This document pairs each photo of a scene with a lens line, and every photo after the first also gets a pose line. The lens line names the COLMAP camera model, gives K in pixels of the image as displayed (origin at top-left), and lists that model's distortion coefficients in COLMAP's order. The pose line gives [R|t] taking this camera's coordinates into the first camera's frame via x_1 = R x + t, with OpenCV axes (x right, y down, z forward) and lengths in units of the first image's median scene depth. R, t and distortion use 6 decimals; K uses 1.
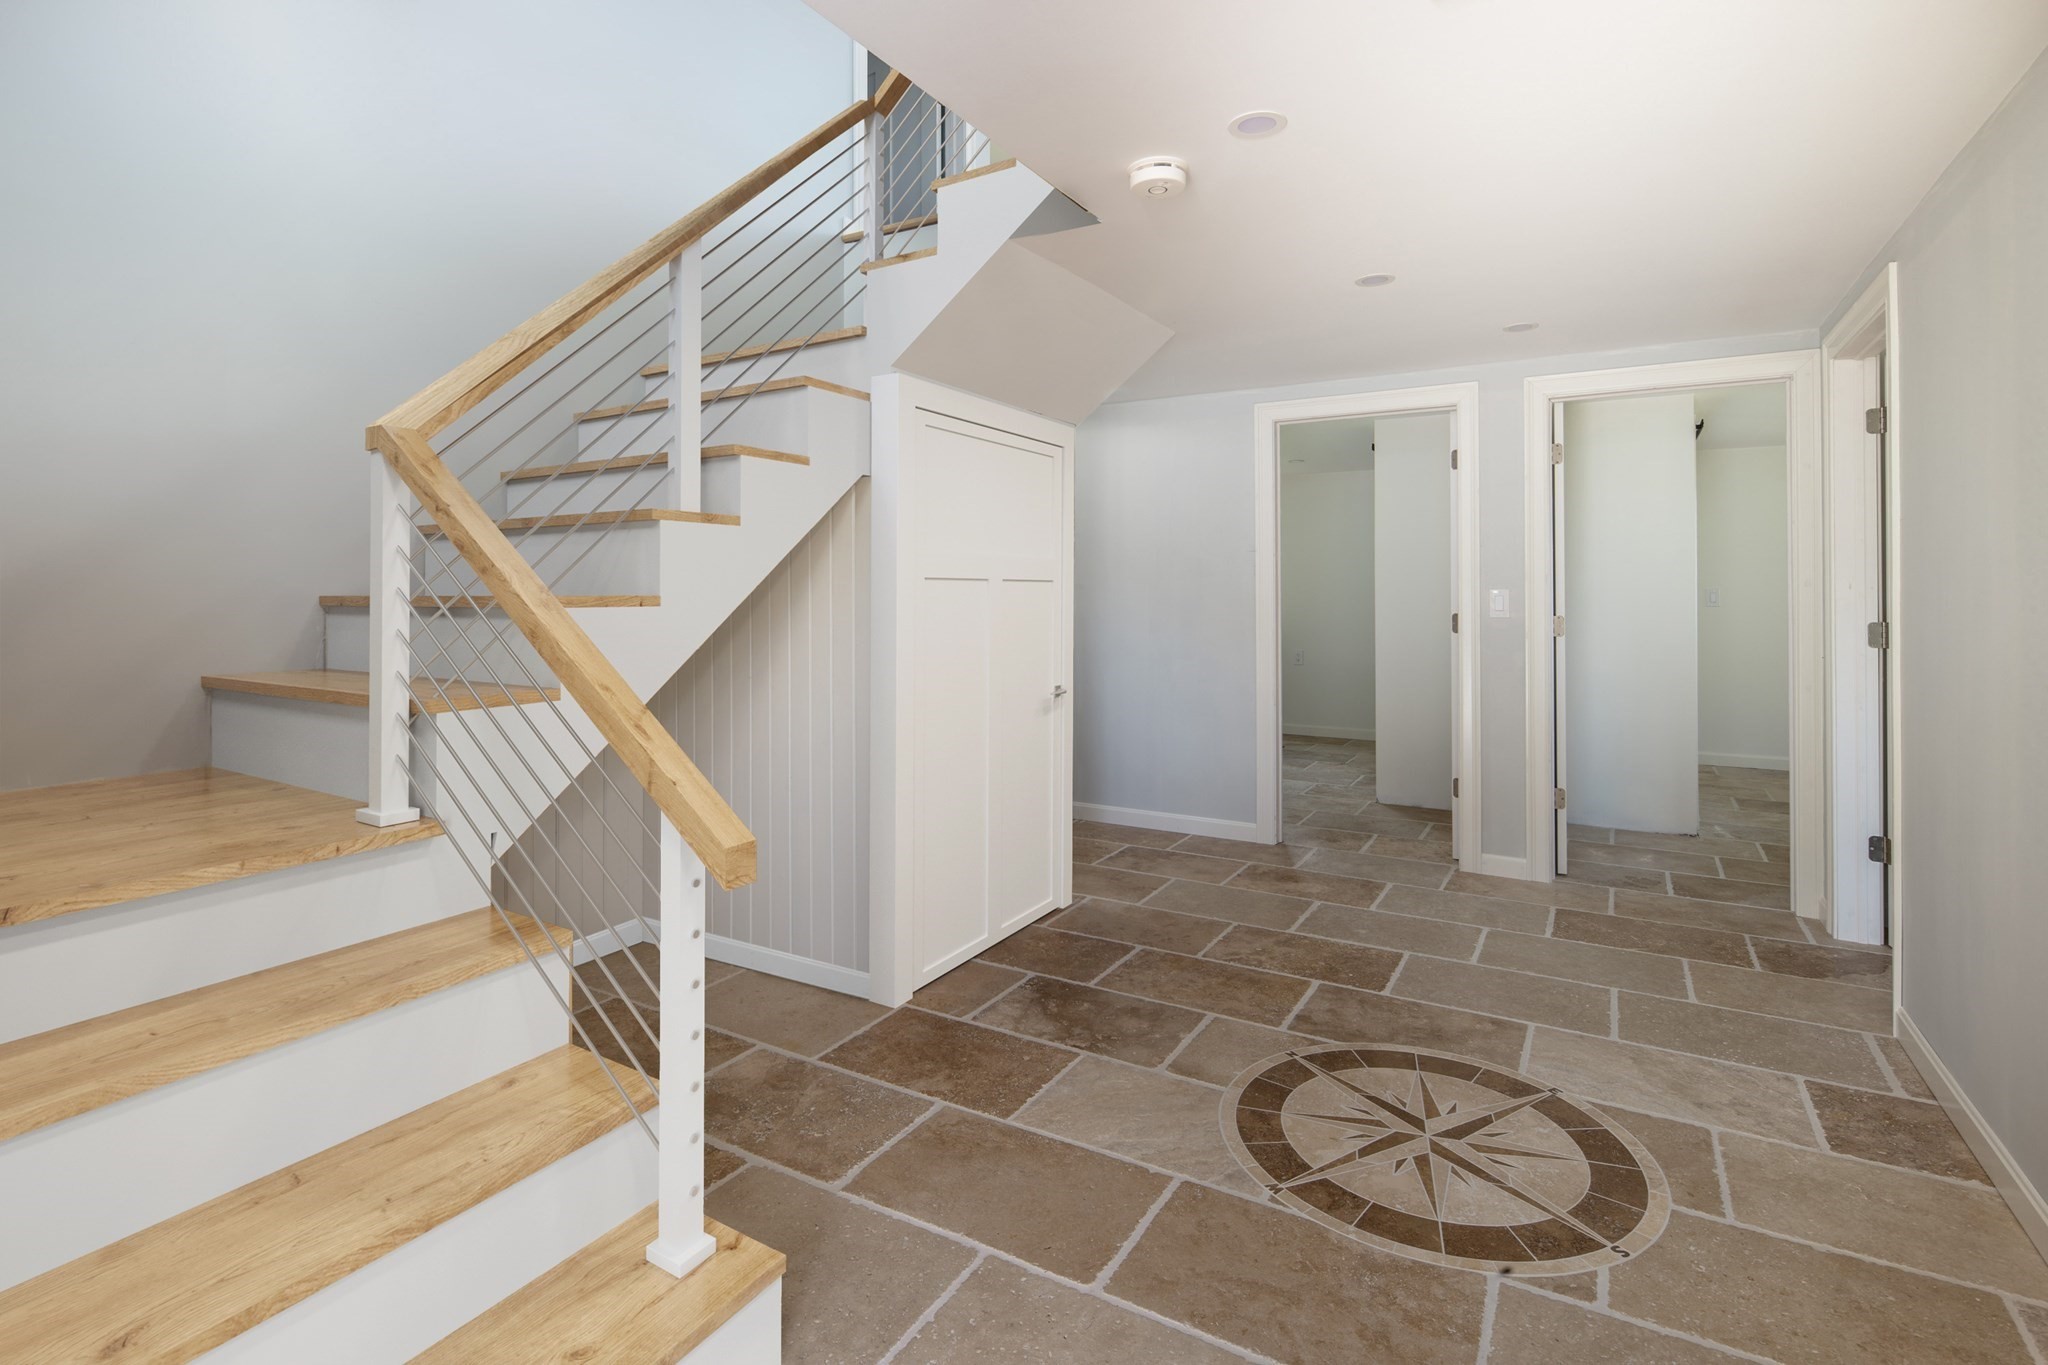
lens RADIAL K [[992.6, 0, 1017.3], [0, 992.6, 662.9], [0, 0, 1]] dist [0.001682, 0.000279]
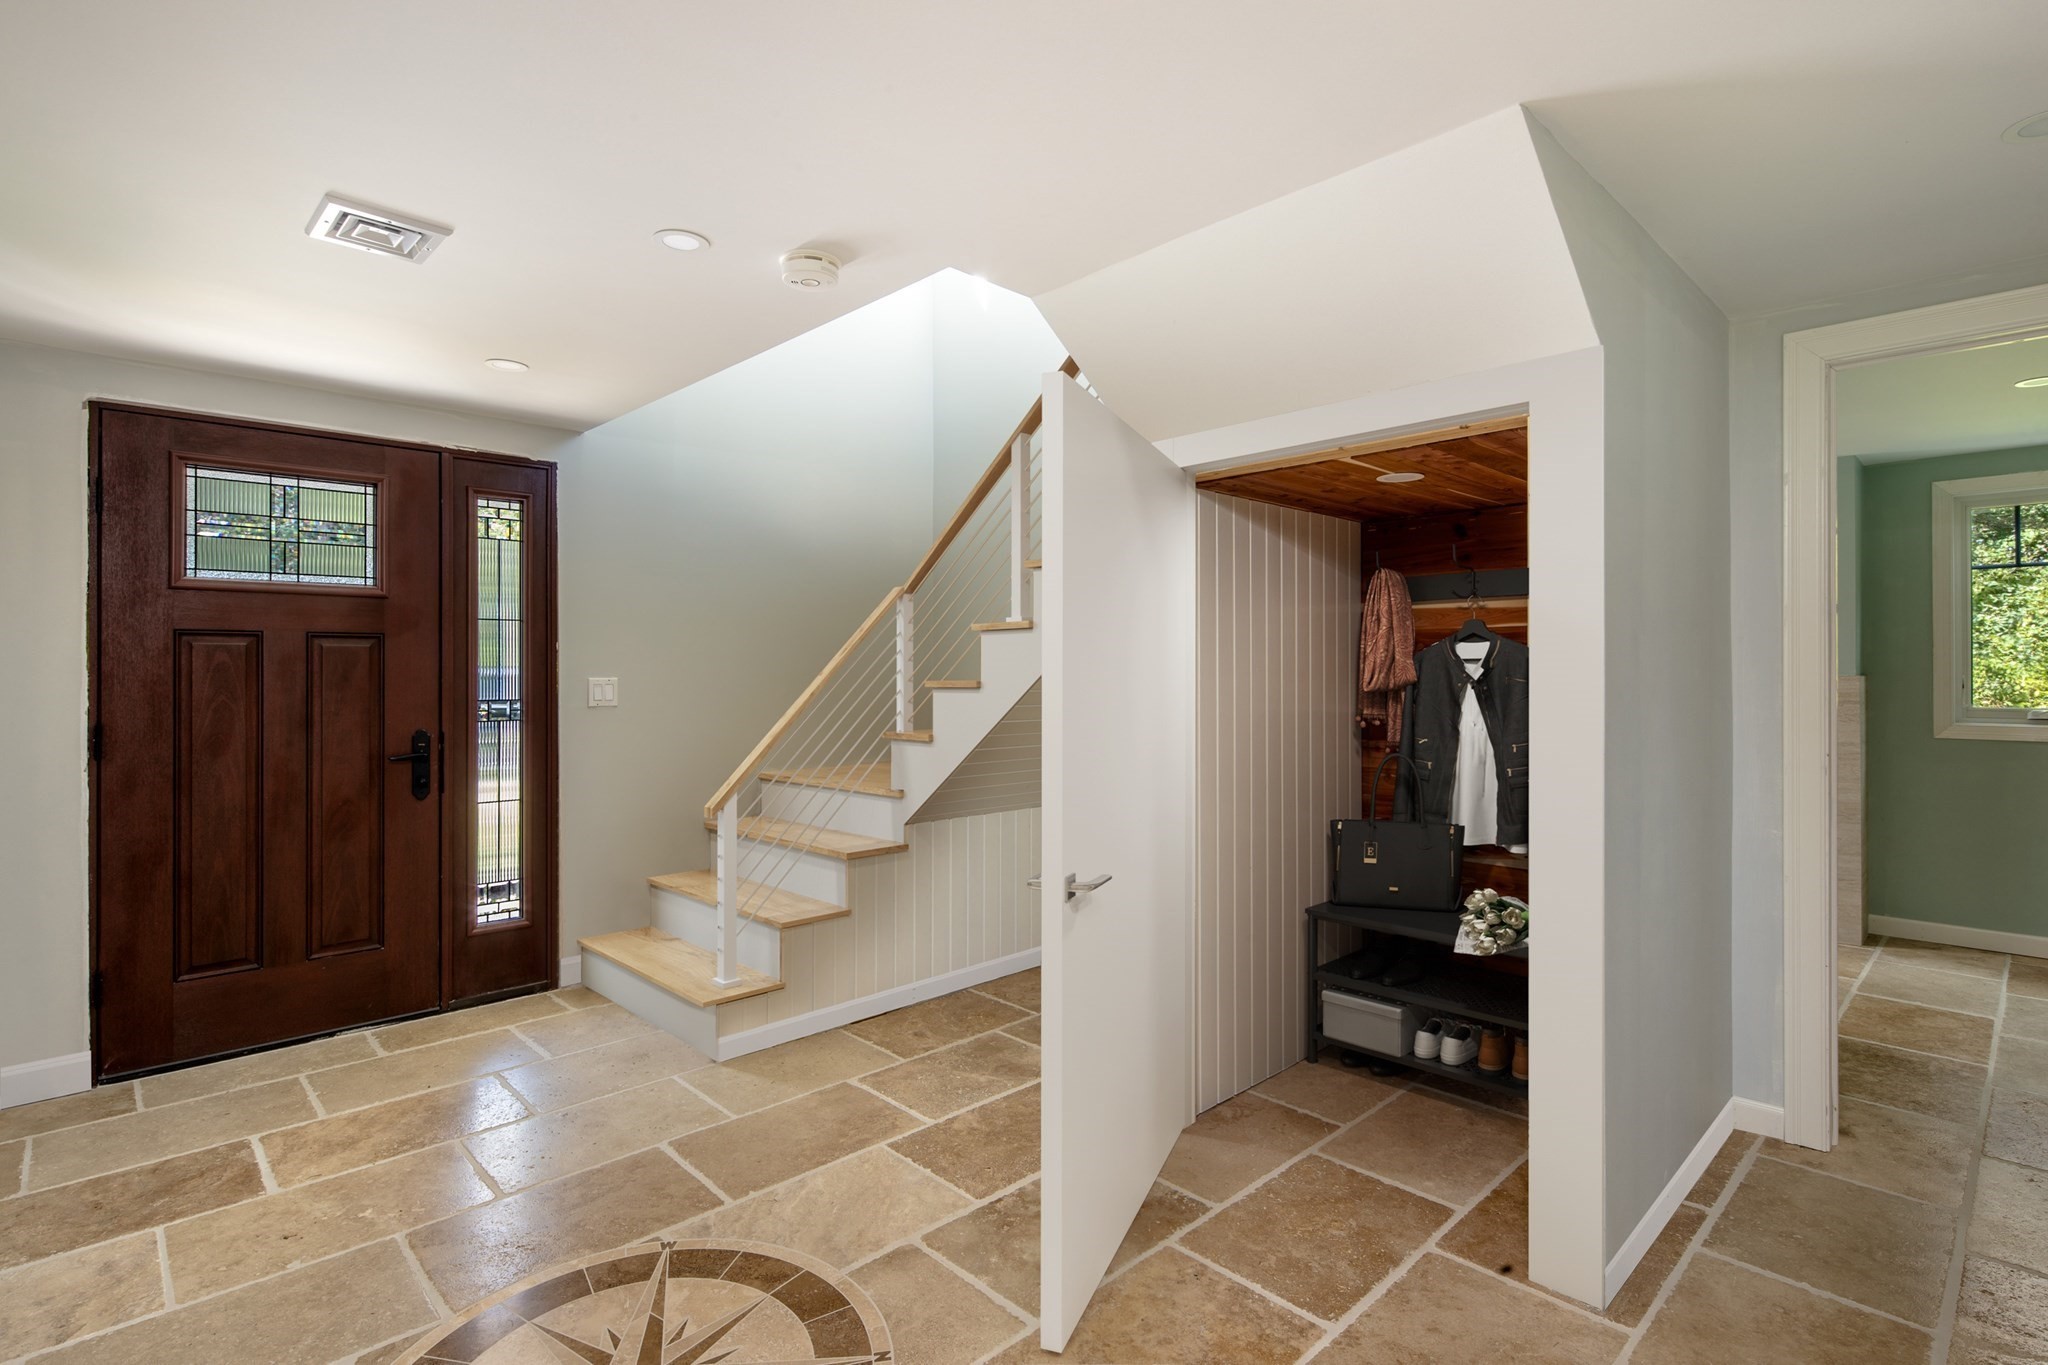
lens RADIAL K [[992.6, 0, 1017.3], [0, 992.6, 662.9], [0, 0, 1]] dist [0.001682, 0.000279]
pose [[-0.267360, -0.001971, -0.963595, 1.097341], [-0.070757, 0.997338, 0.017592, -0.127392], [0.960995, 0.072884, -0.266788, 1.479399]]
